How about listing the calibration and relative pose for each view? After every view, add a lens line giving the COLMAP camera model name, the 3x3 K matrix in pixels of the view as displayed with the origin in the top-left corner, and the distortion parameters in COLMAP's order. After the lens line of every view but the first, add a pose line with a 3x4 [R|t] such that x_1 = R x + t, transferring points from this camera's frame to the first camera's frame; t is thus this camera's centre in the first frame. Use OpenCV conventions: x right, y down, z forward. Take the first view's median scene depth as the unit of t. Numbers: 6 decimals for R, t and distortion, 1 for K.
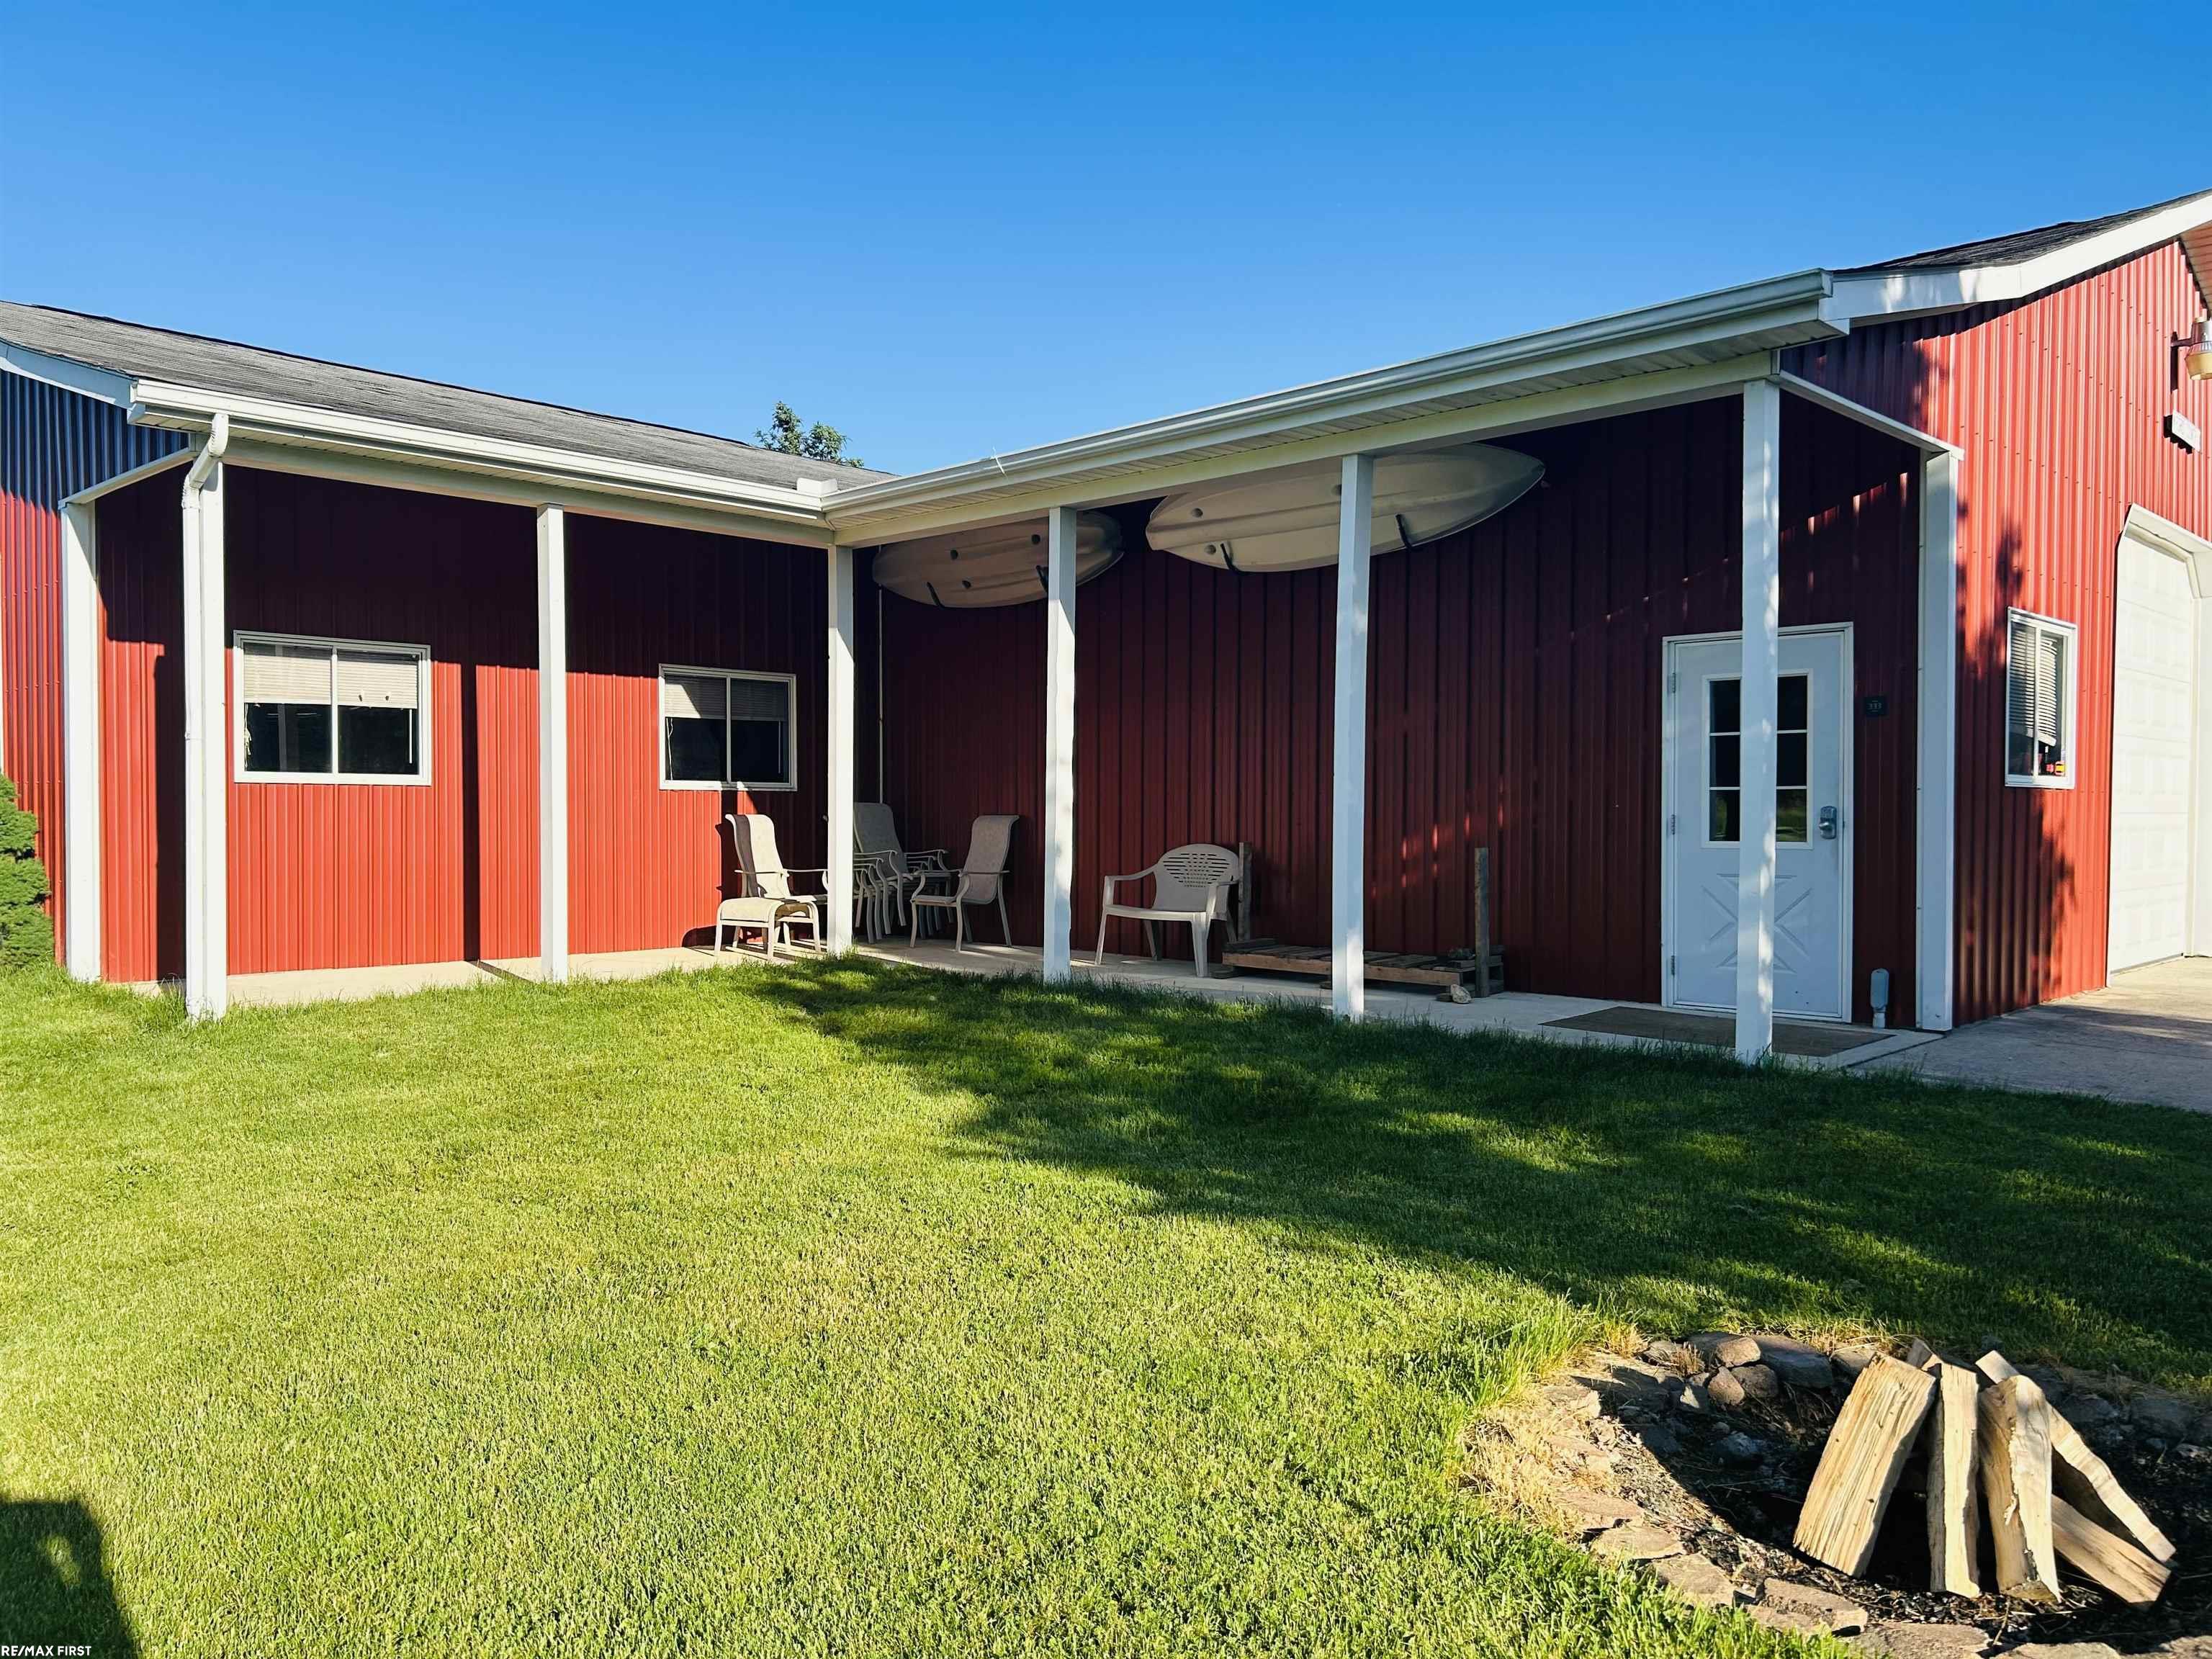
lens RADIAL K [[1676.0, 0, 1118.3], [0, 1676.0, 868.2], [0, 0, 1]] dist [0.049443, -0.066979]
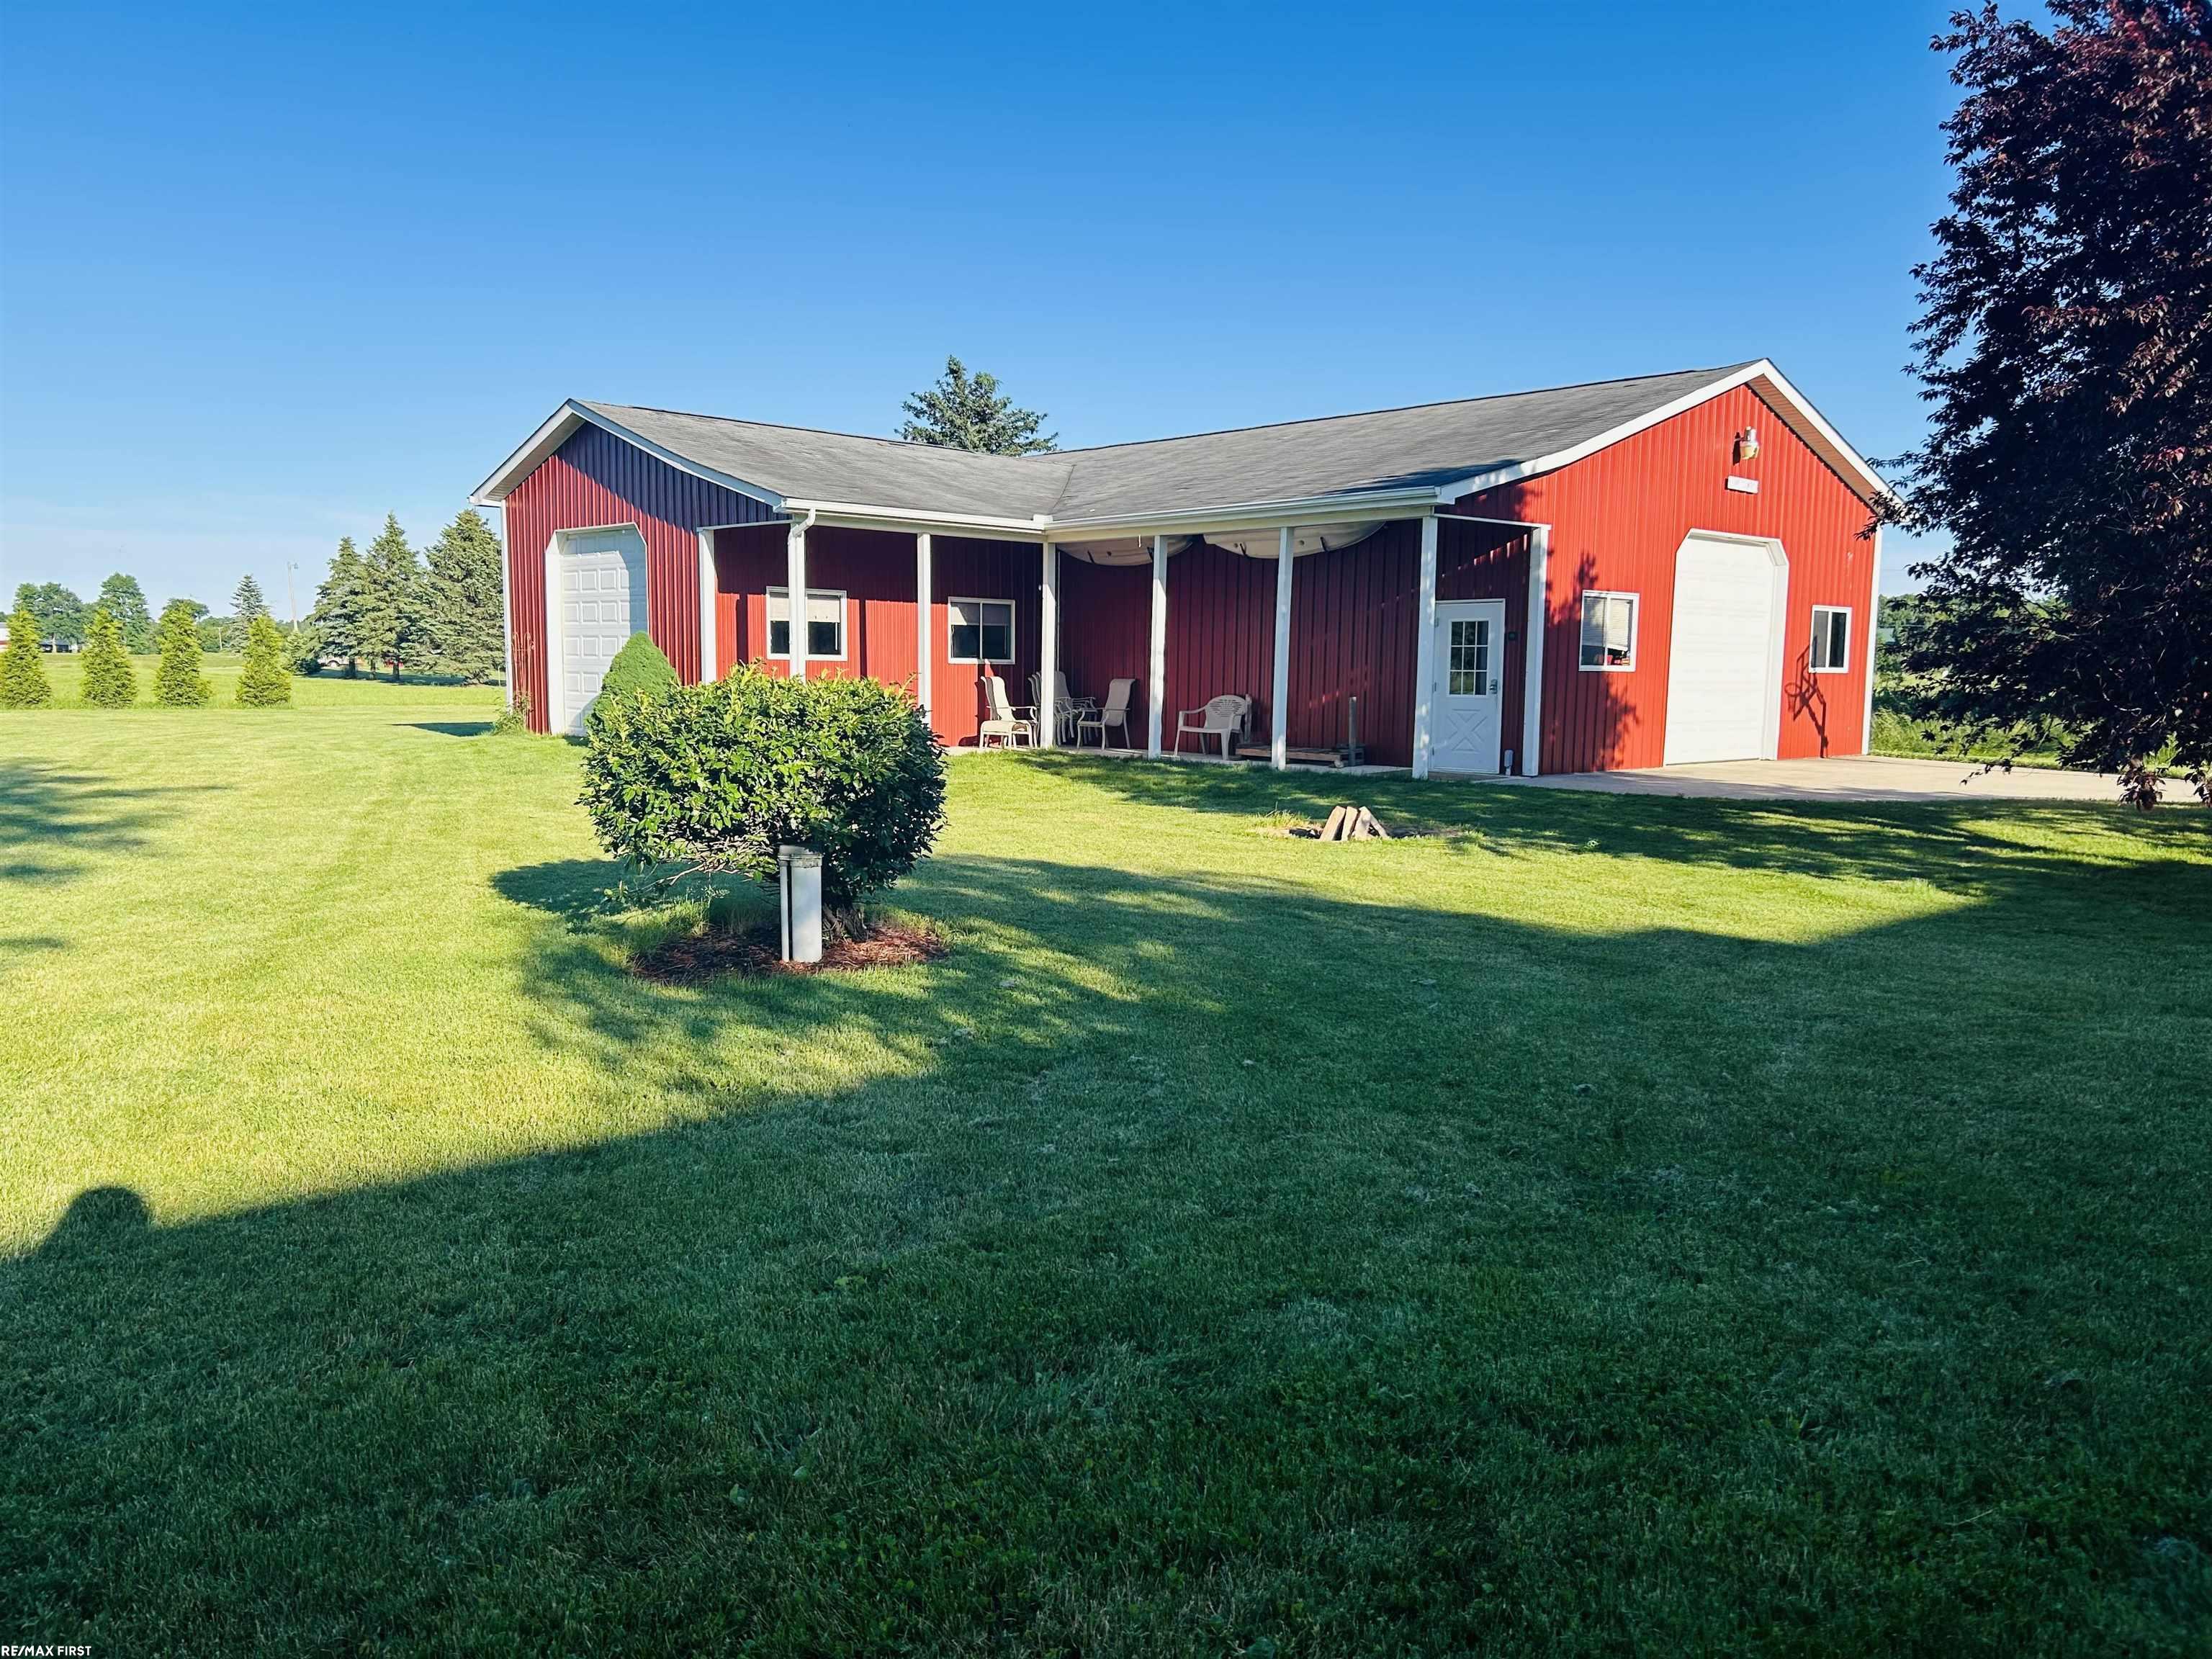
lens RADIAL K [[1676.0, 0, 1115.7], [0, 1676.0, 866.2], [0, 0, 1]] dist [0.049443, -0.066979]
pose [[0.998088, 0.018181, -0.059076, 0.036519], [-0.013182, 0.996385, 0.083920, 0.022554], [0.060388, -0.082980, 0.994720, -0.989254]]
